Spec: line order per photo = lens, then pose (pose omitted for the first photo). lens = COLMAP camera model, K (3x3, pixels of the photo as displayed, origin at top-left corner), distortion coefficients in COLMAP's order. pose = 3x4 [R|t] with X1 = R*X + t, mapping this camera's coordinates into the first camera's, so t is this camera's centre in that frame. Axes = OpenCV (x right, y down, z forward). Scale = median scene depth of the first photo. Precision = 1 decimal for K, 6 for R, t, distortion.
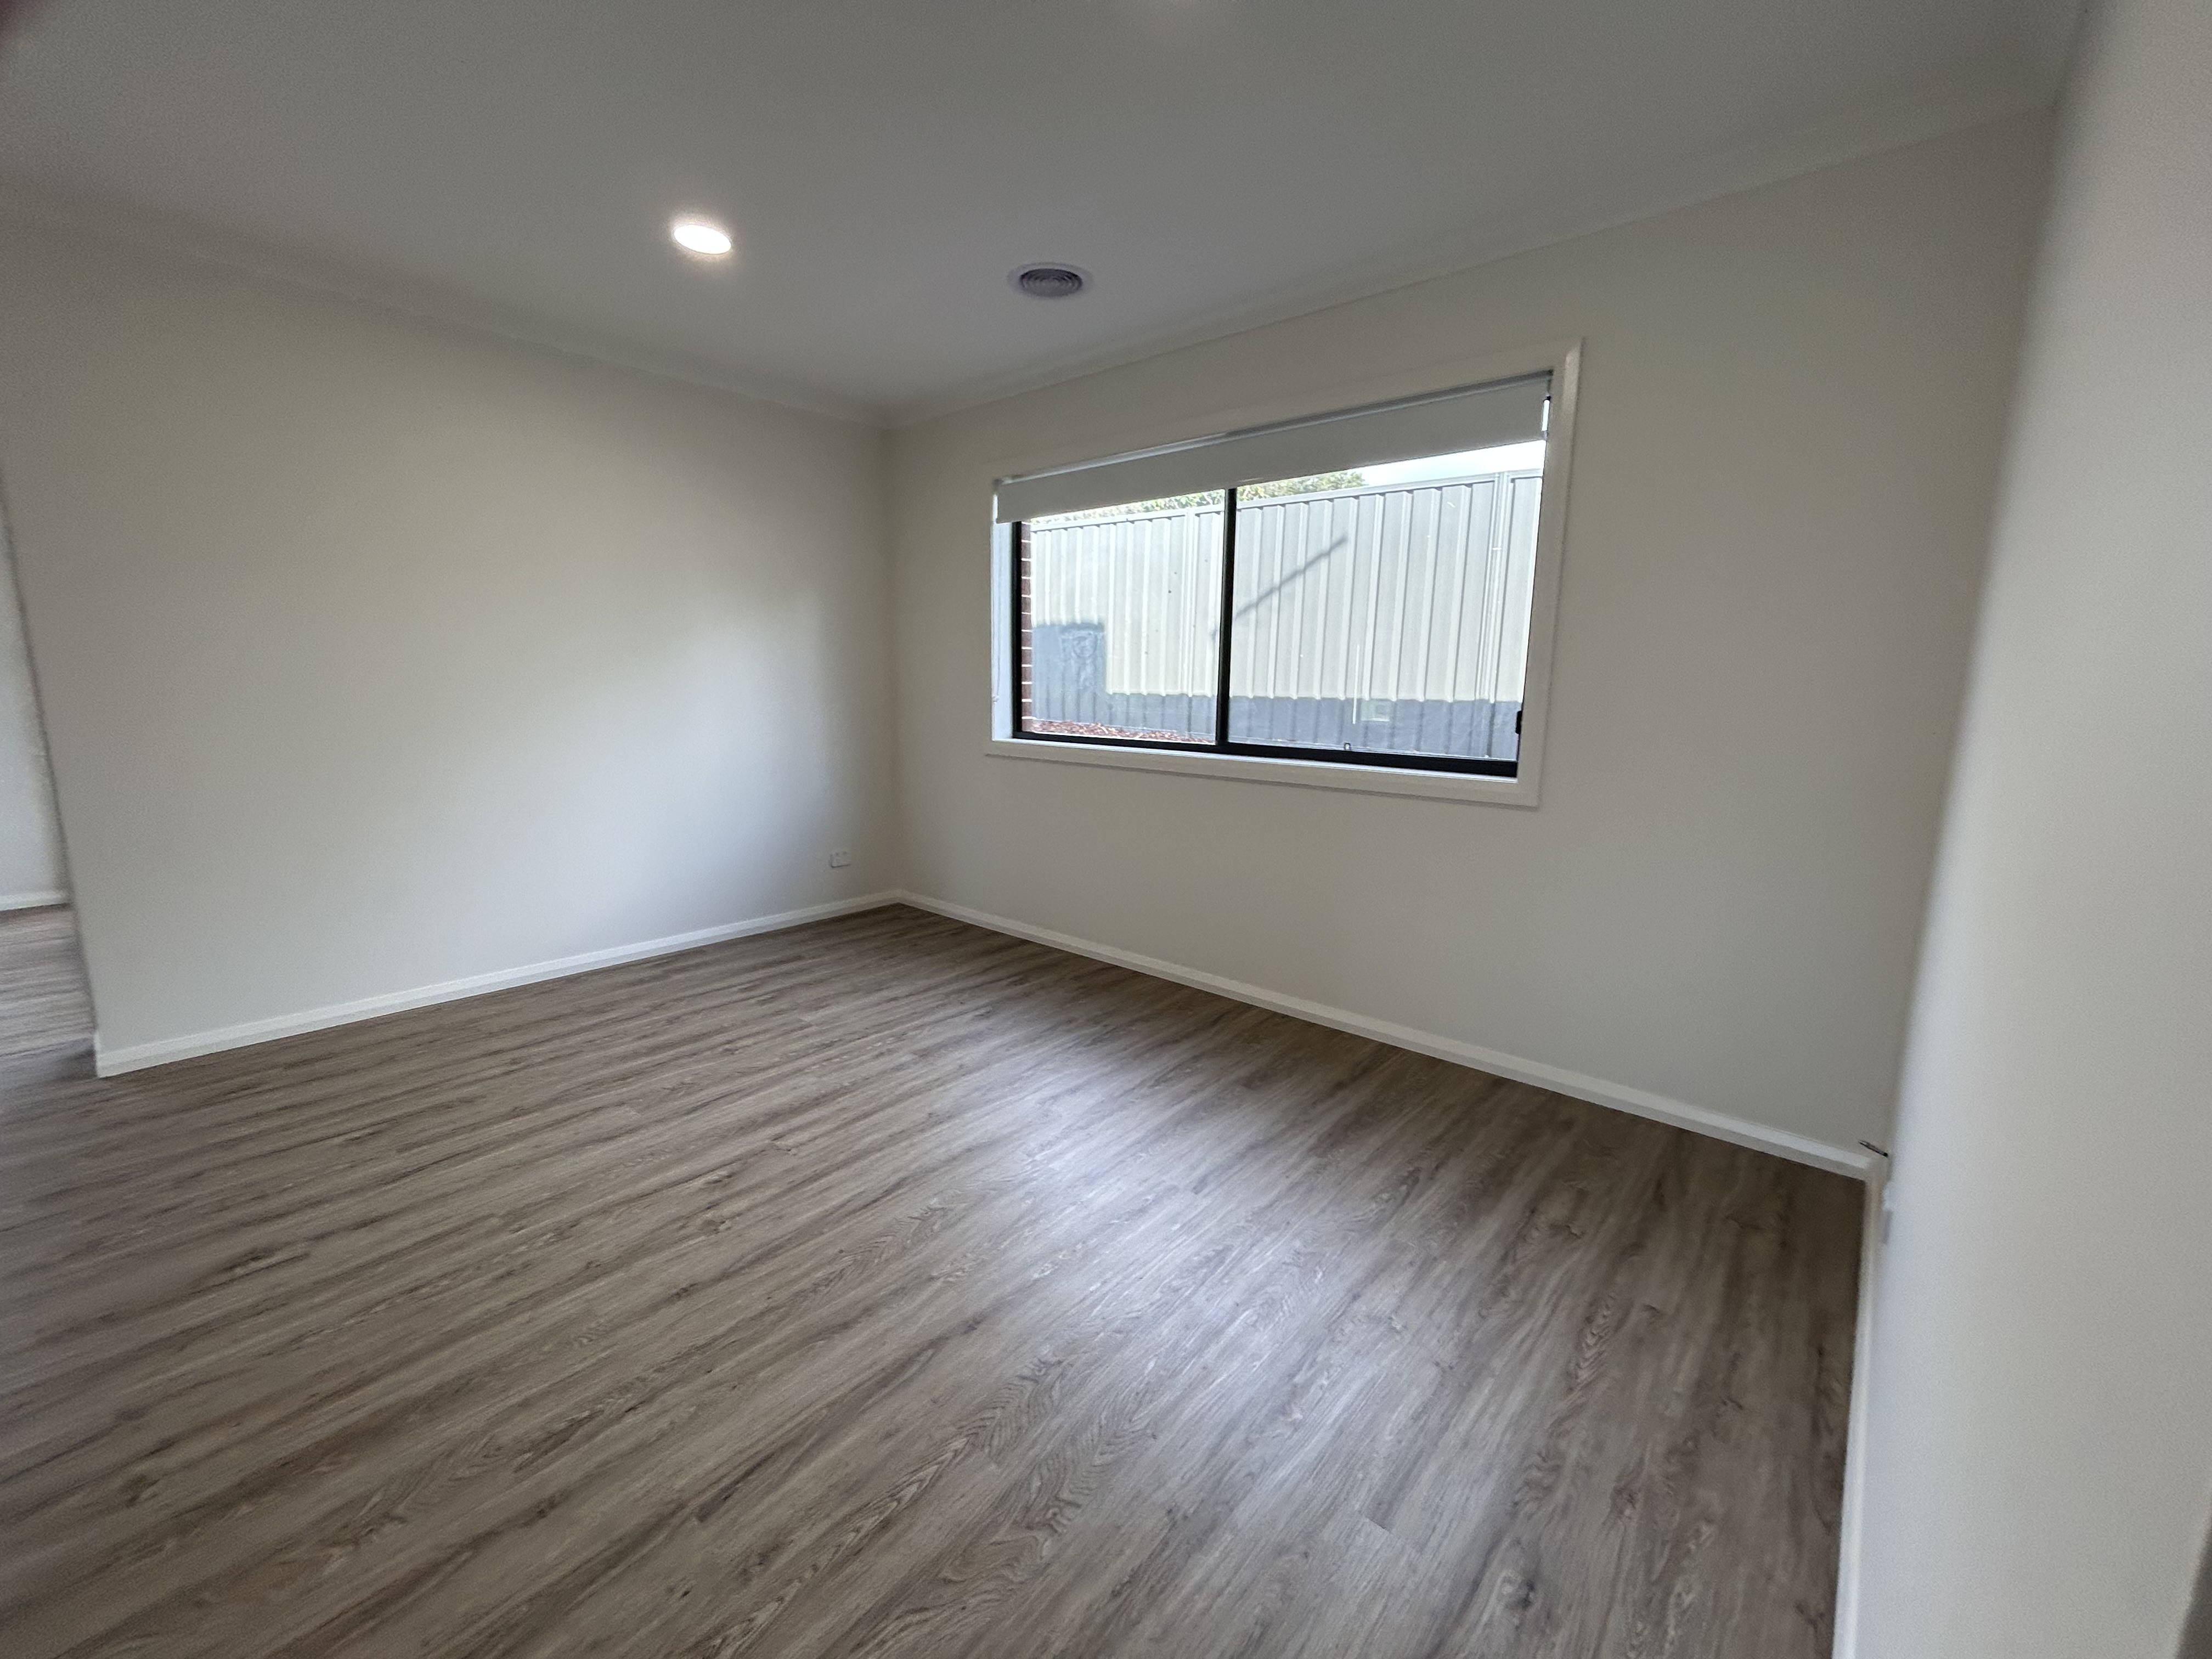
lens RADIAL K [[897.7, 0, 1101.9], [0, 897.7, 822.5], [0, 0, 1]] dist [-0.002419, 0.001647]
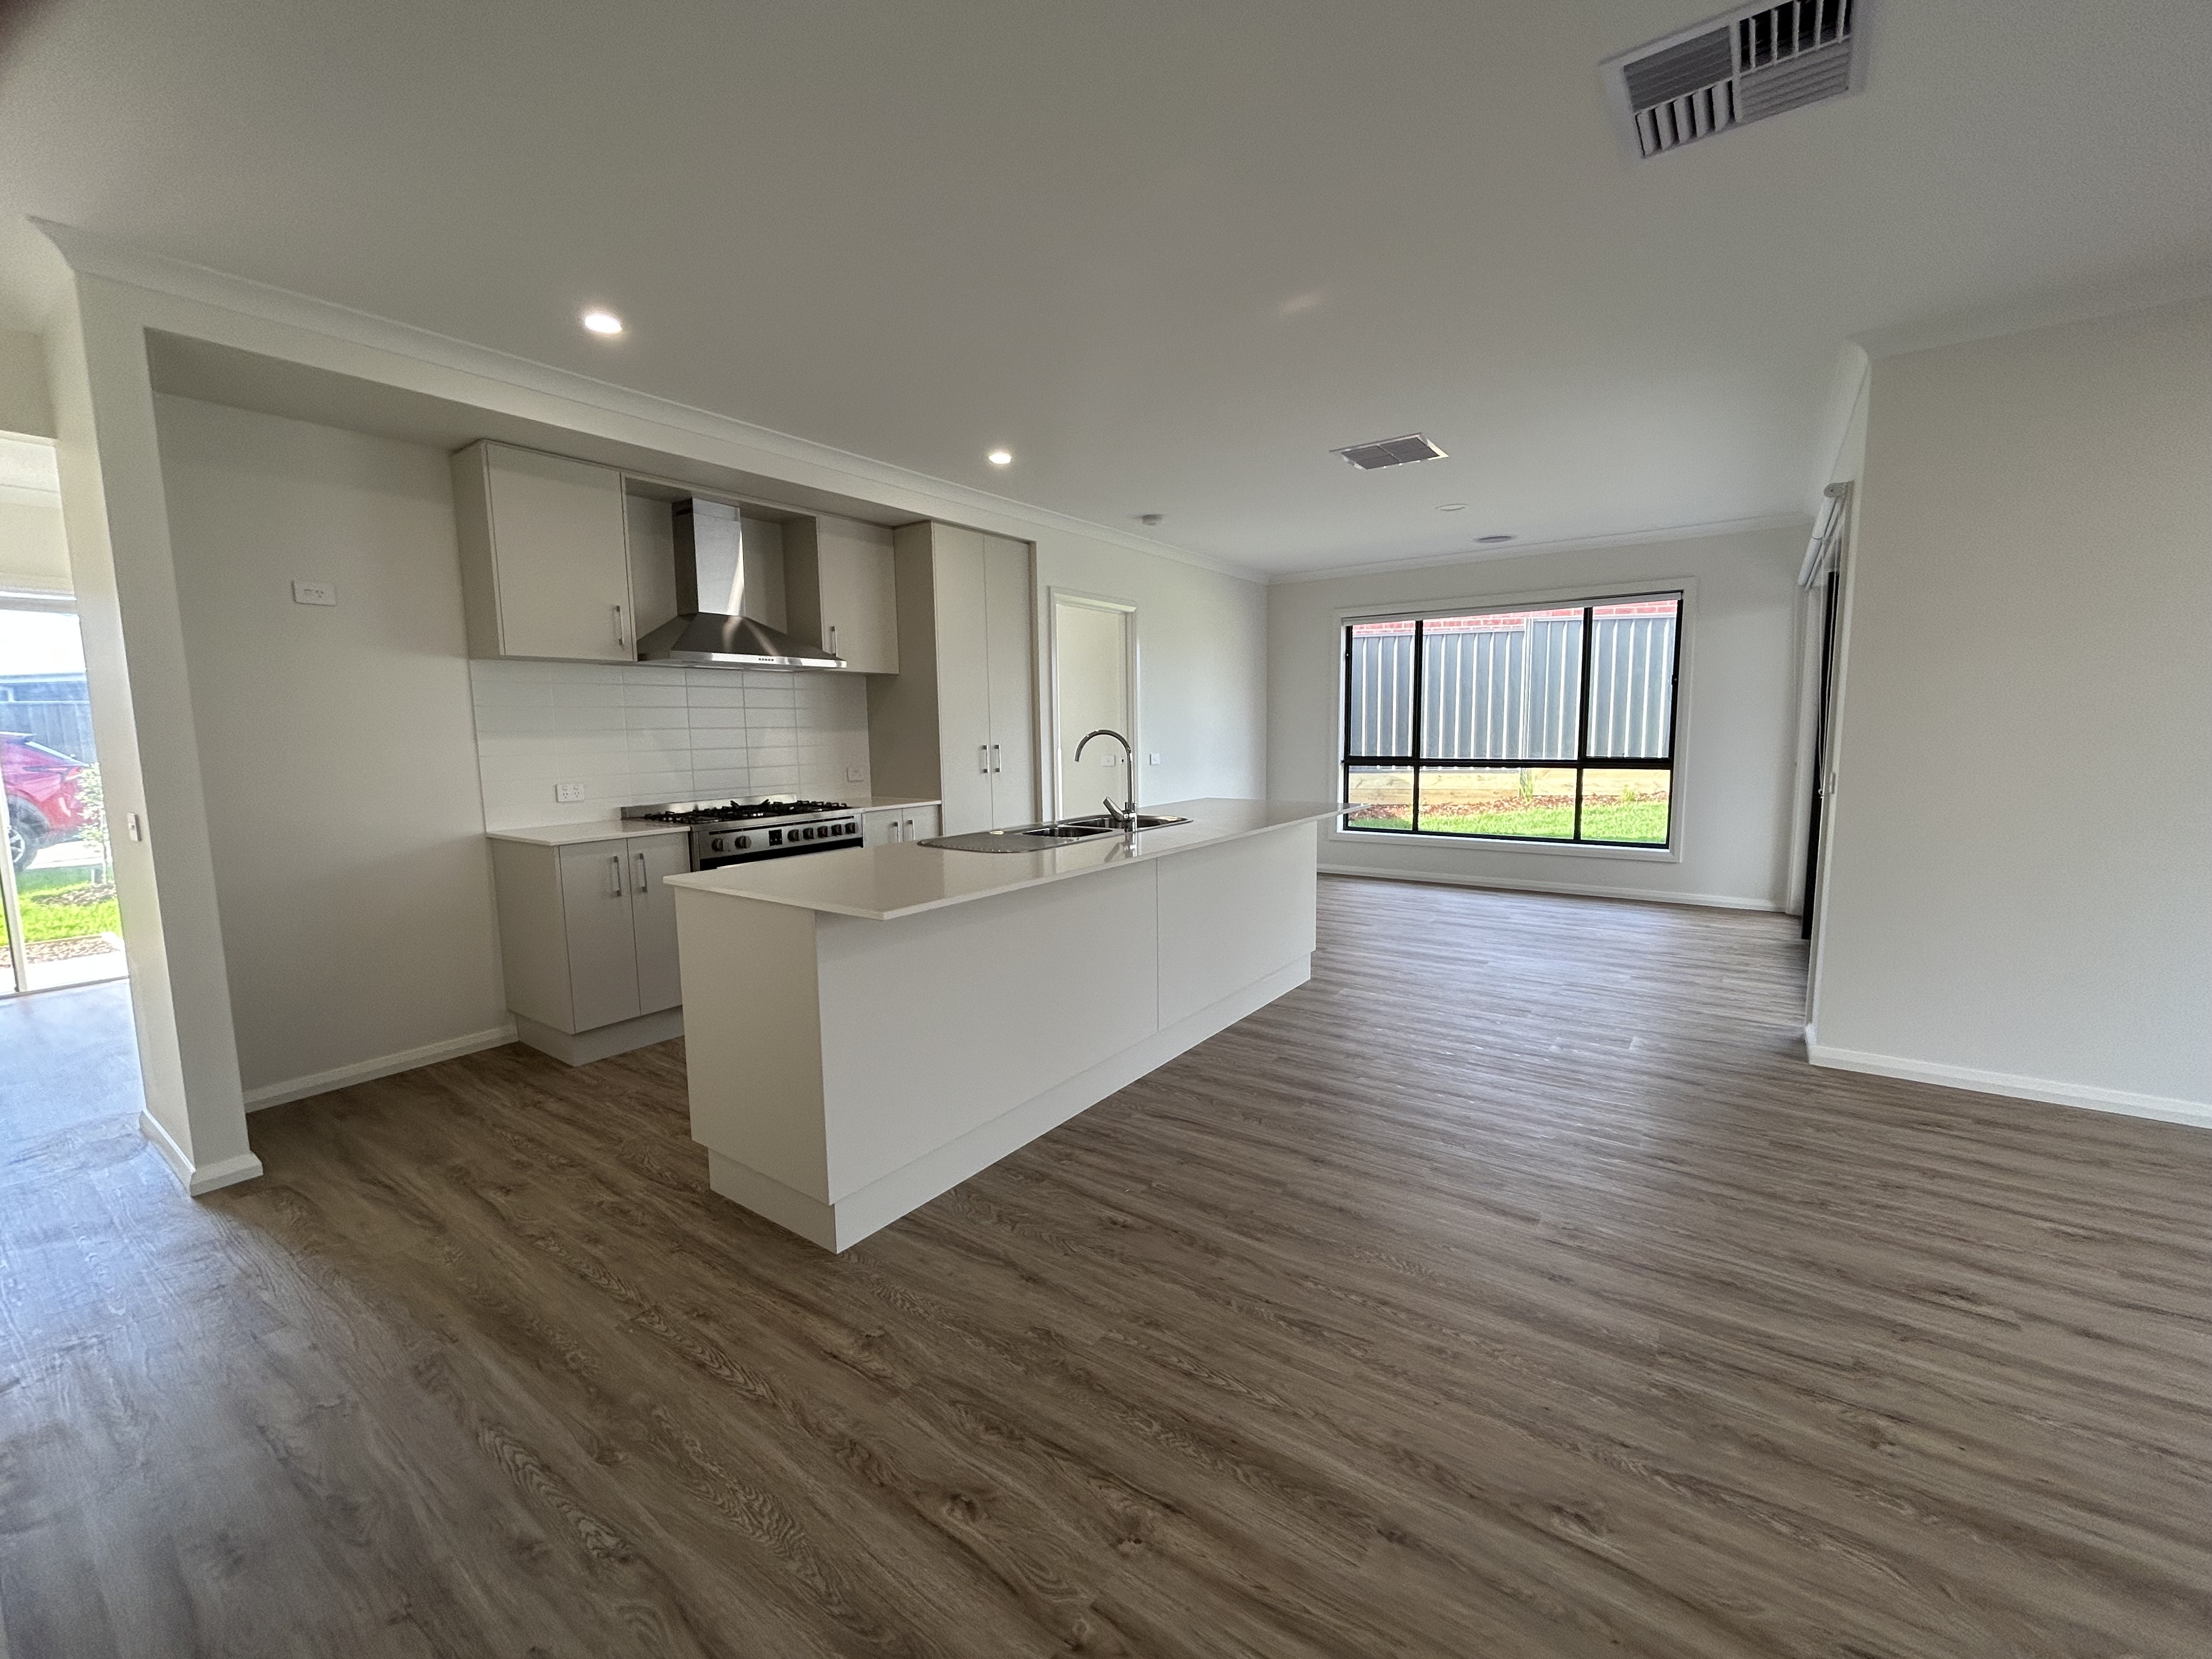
lens RADIAL K [[897.7, 0, 1100.9], [0, 897.7, 826.3], [0, 0, 1]] dist [-0.002419, 0.001647]
pose [[0.095458, 0.098272, -0.990571, -0.057837], [-0.145491, 0.985806, 0.083778, 0.010241], [0.984744, 0.136121, 0.108400, -0.112393]]
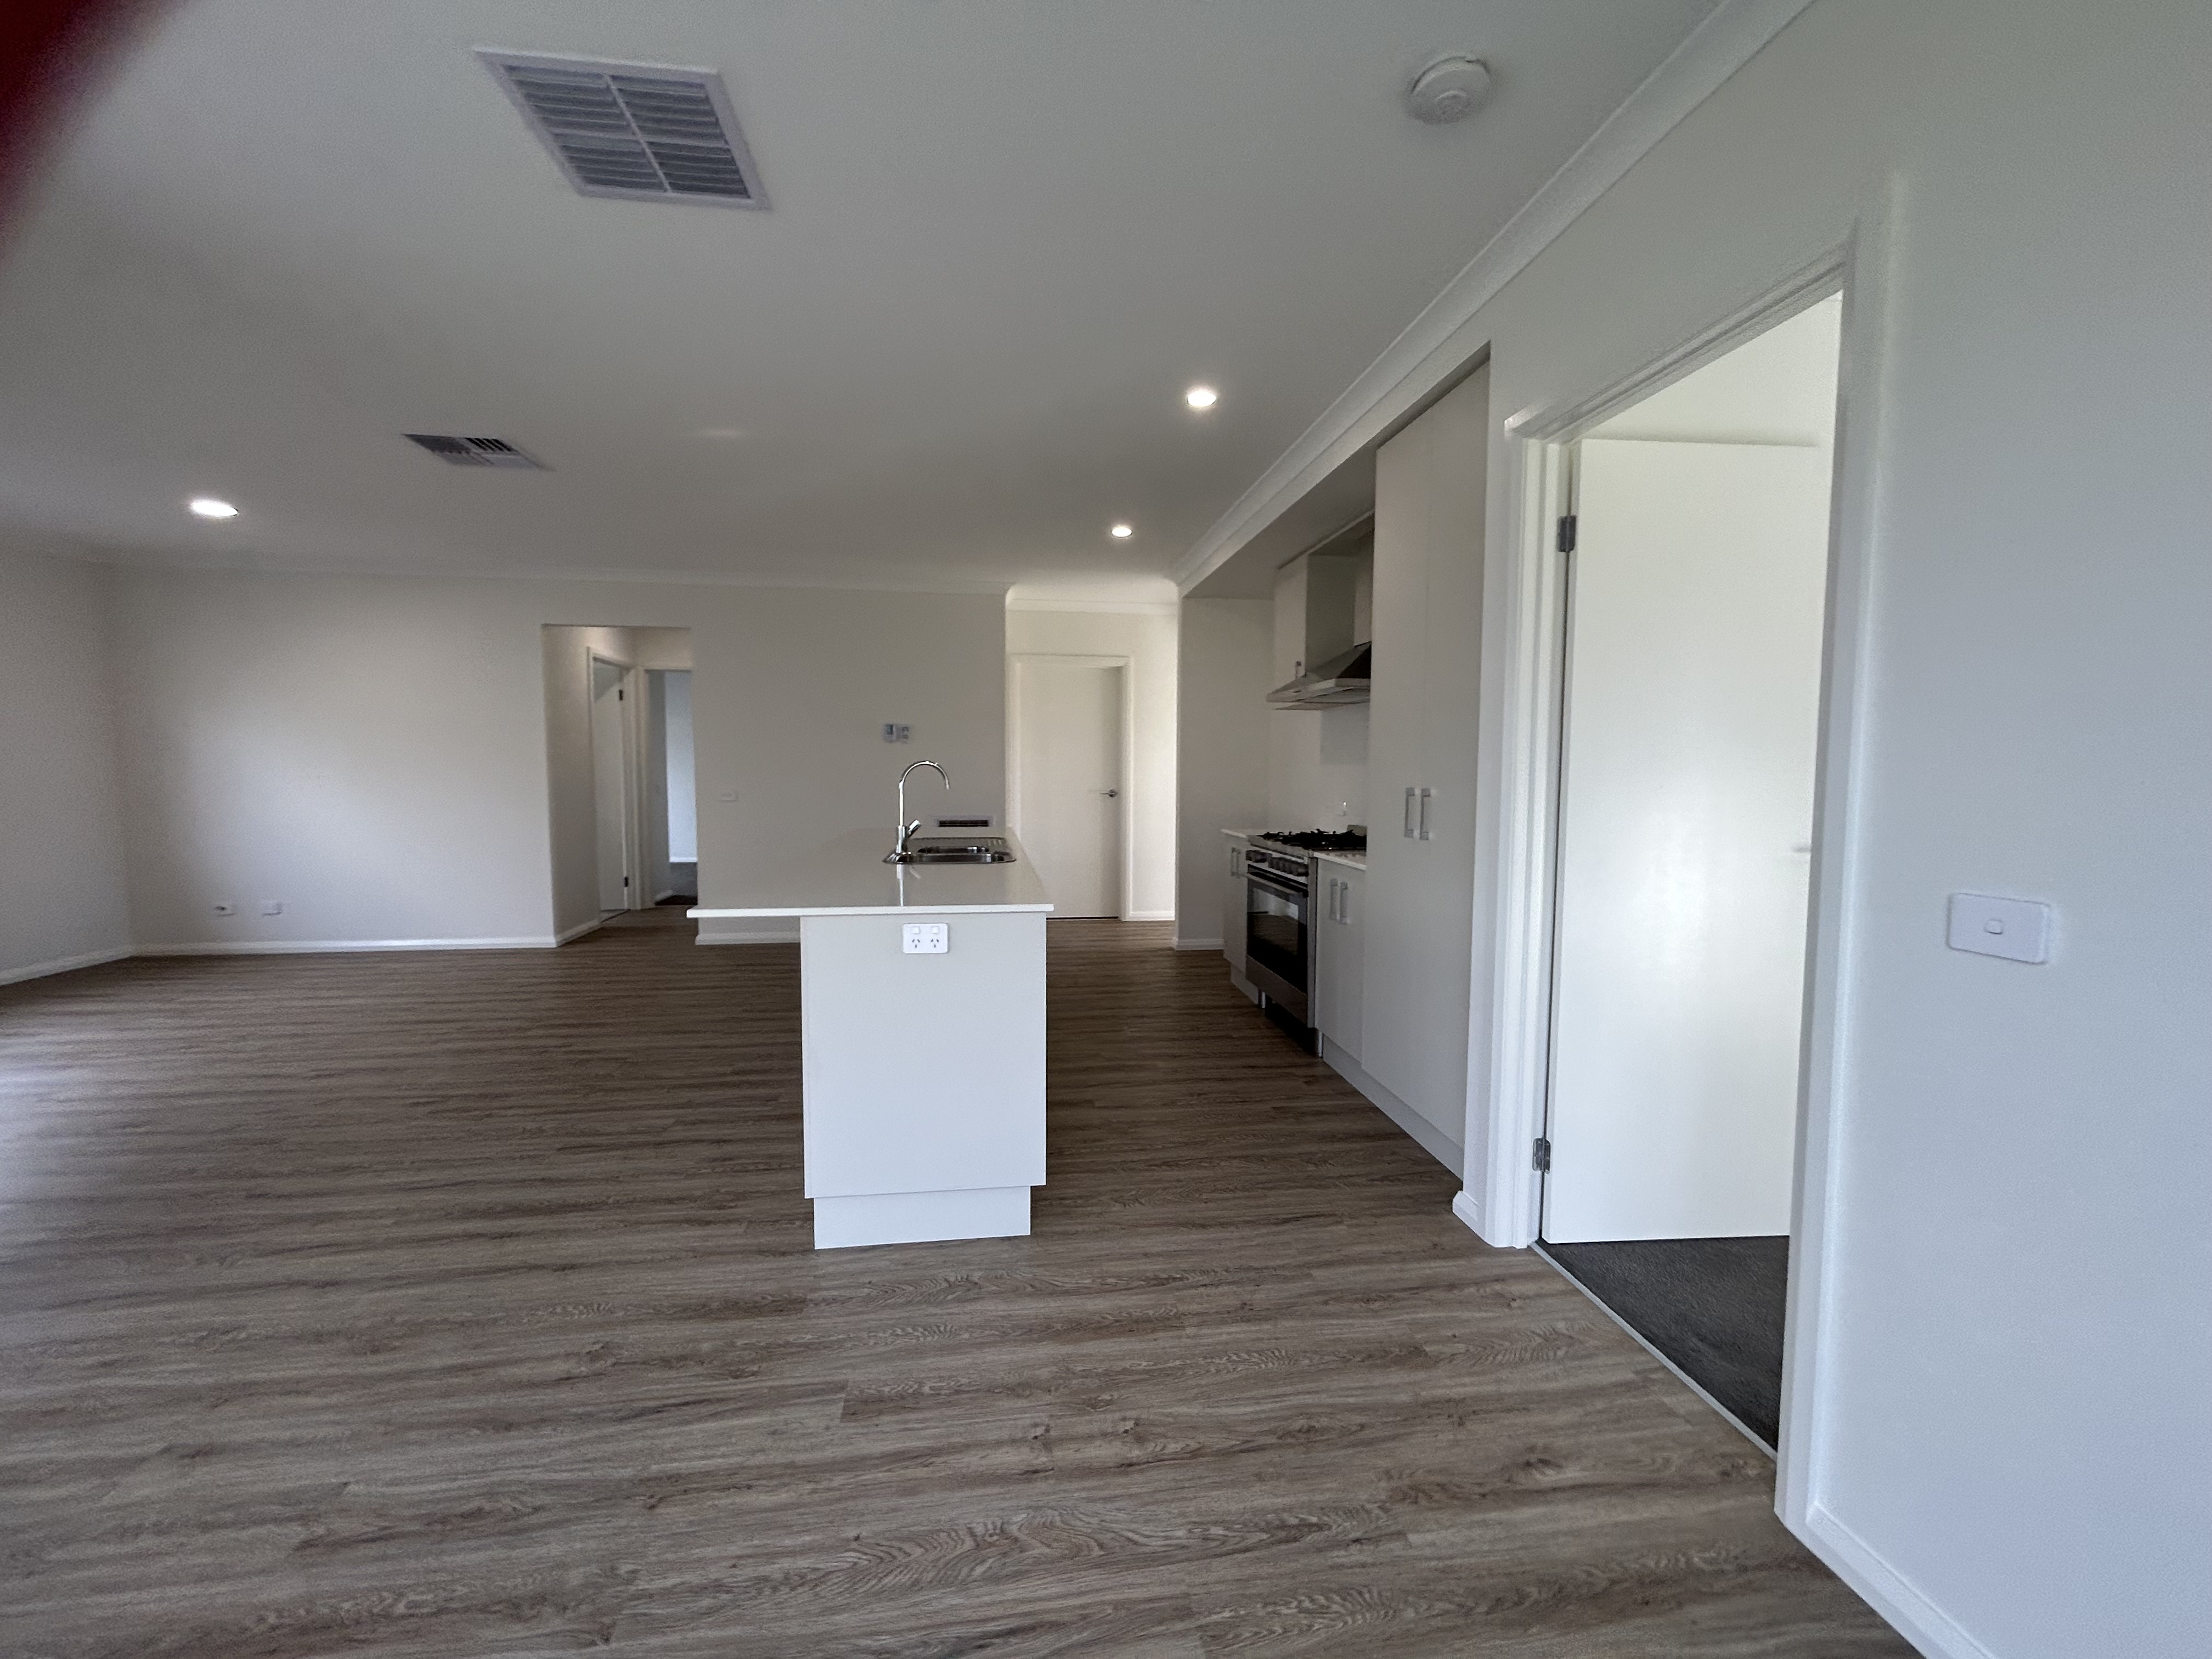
lens RADIAL K [[897.7, 0, 1102.1], [0, 897.7, 828.3], [0, 0, 1]] dist [-0.002419, 0.001647]
pose [[-0.758074, -0.058696, 0.649522, -2.486112], [0.090397, 0.976871, 0.193782, -0.167374], [-0.645873, 0.205616, -0.735234, 0.902293]]
